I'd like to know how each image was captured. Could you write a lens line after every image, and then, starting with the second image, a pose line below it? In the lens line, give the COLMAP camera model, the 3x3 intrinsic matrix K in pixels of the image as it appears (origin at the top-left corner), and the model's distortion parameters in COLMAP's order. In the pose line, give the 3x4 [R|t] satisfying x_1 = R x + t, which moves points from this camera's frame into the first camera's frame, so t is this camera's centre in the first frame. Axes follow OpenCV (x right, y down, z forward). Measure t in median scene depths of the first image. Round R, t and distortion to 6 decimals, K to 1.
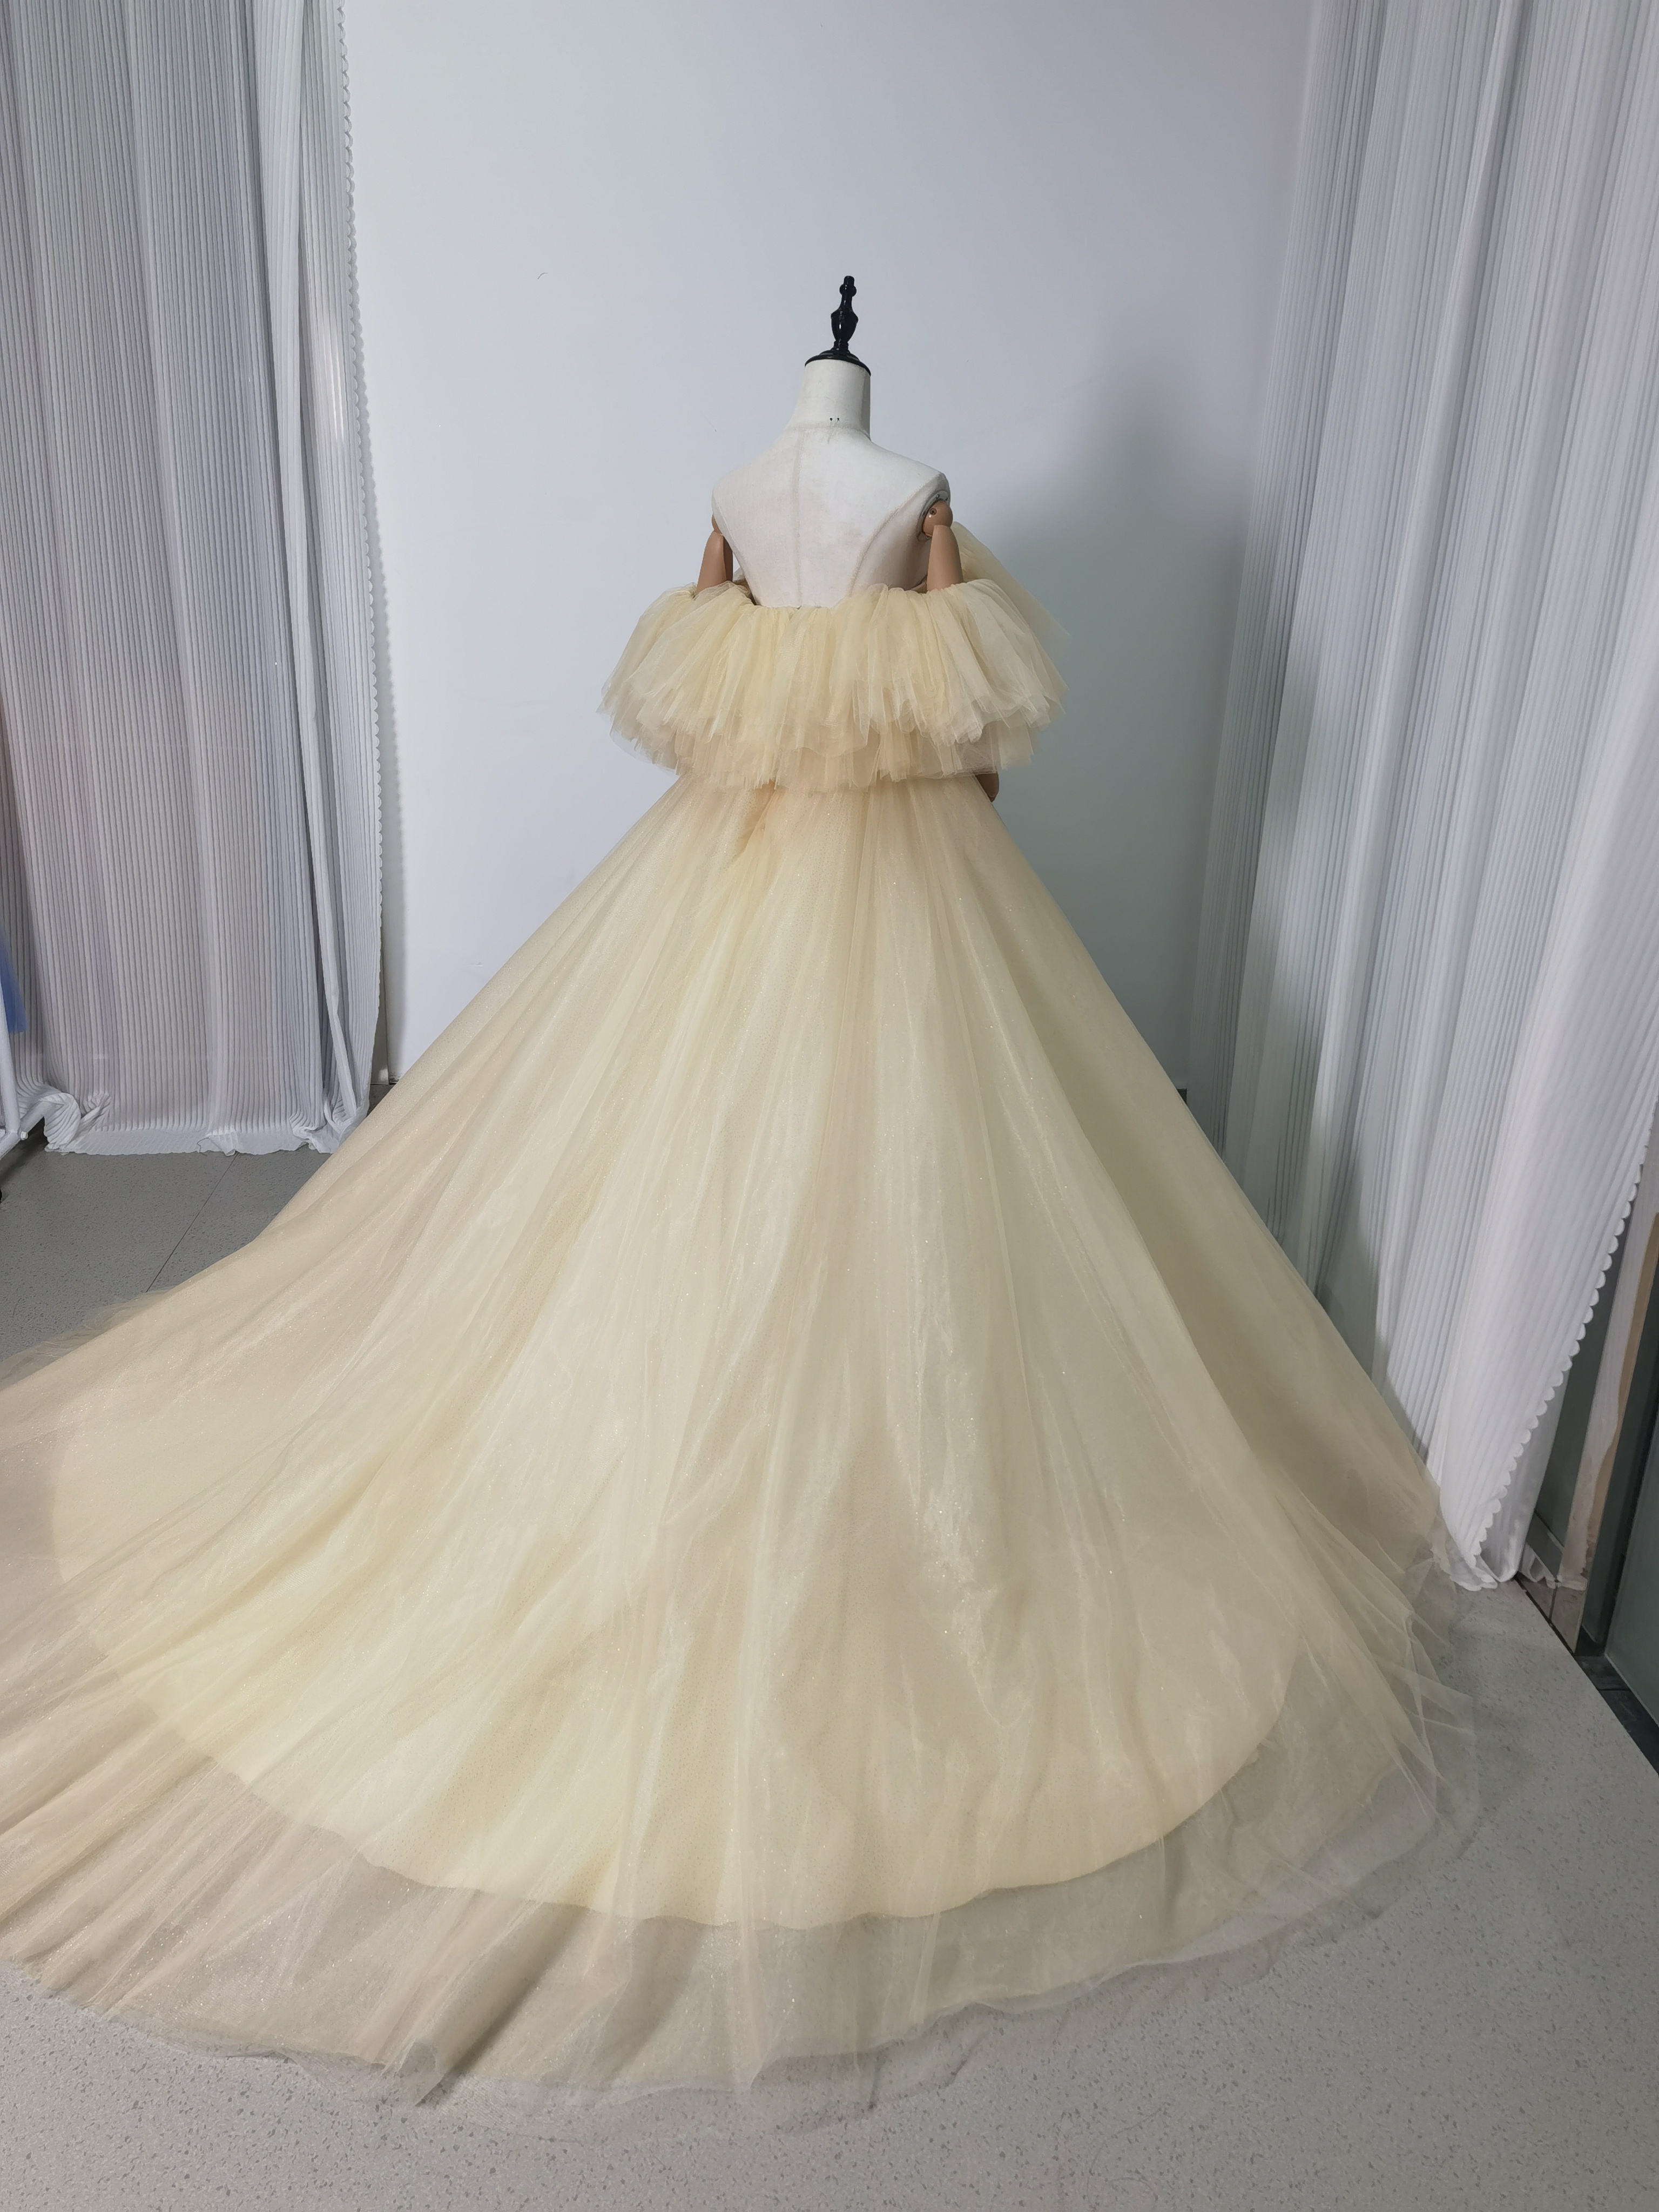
lens RADIAL K [[1752.7, 0, 829.5], [0, 1752.7, 1106.0], [0, 0, 1]] dist [0.003022, 0.000975]
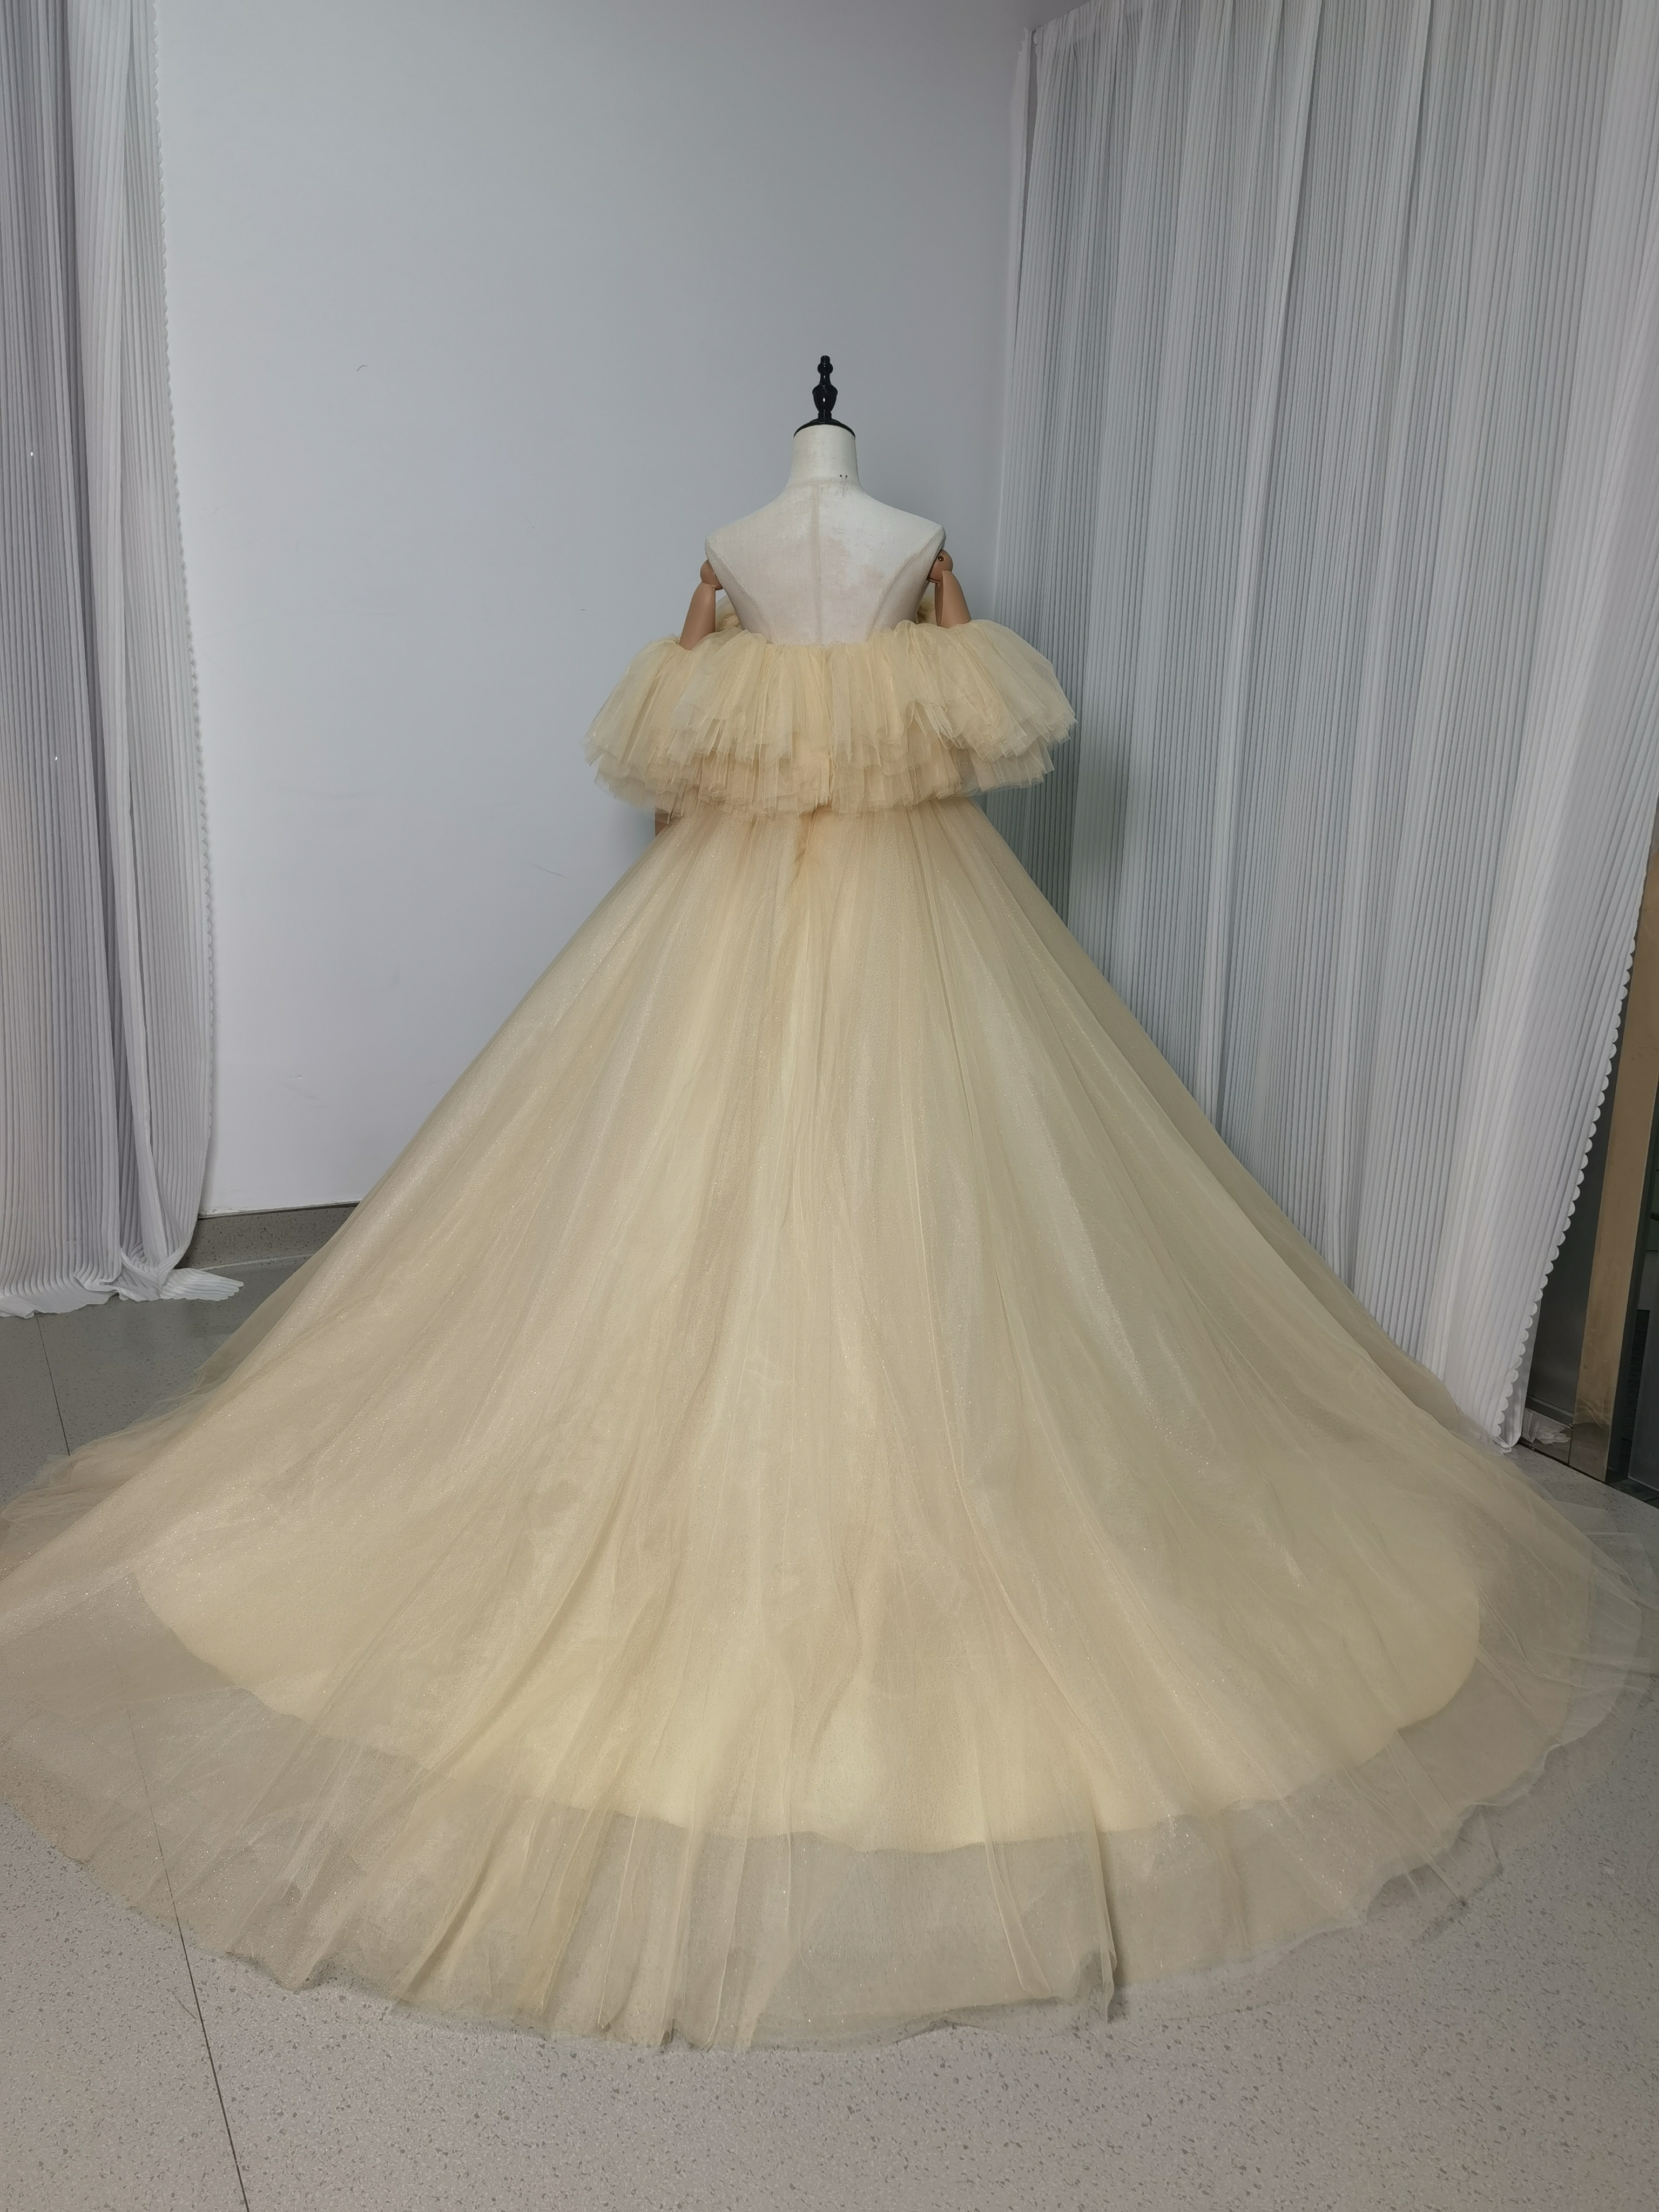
lens RADIAL K [[1756.9, 0, 825.0], [0, 1756.9, 1079.4], [0, 0, 1]] dist [0.008979, 0.001330]
pose [[0.916530, -0.084380, 0.390964, -0.467317], [0.139656, 0.983484, -0.115132, 0.101466], [-0.374792, 0.160122, 0.913177, 0.065955]]
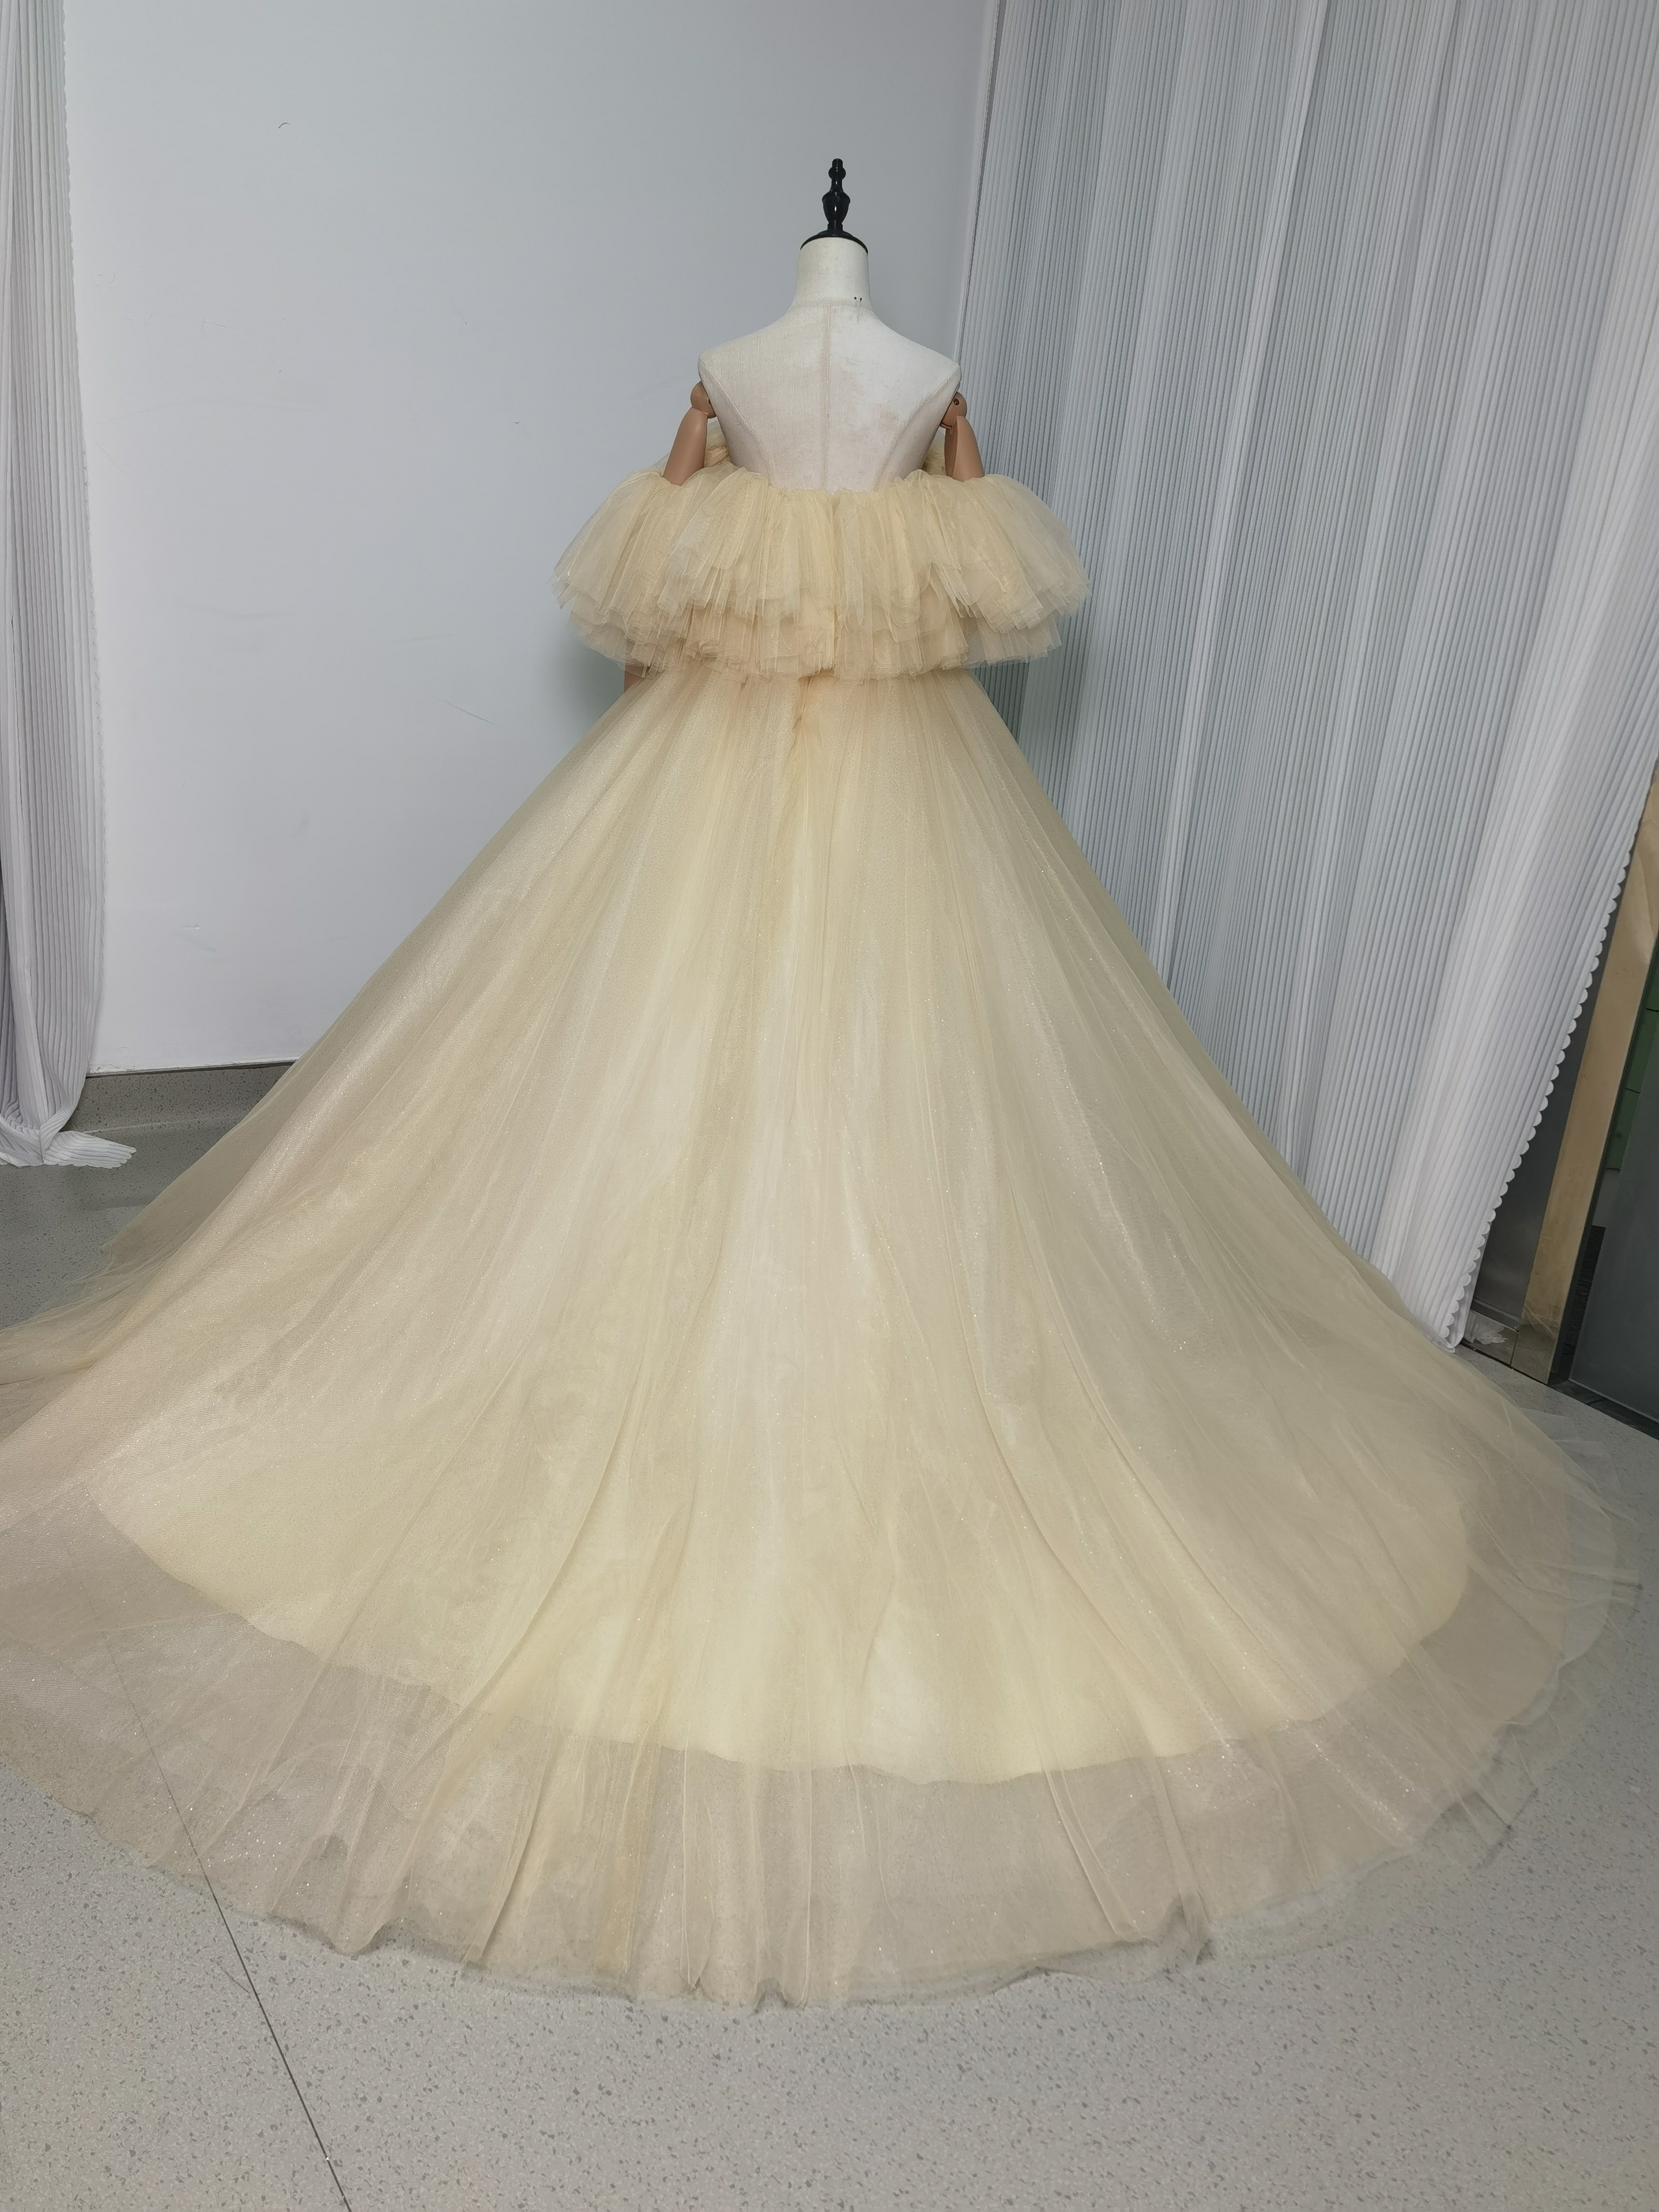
lens RADIAL K [[1731.1, 0, 822.9], [0, 1731.1, 1116.8], [0, 0, 1]] dist [0.031242, -0.015421]
pose [[0.869038, -0.102416, 0.484028, -0.539289], [0.112362, 0.993631, 0.008505, 0.057364], [-0.481816, 0.046995, 0.875011, 0.168647]]
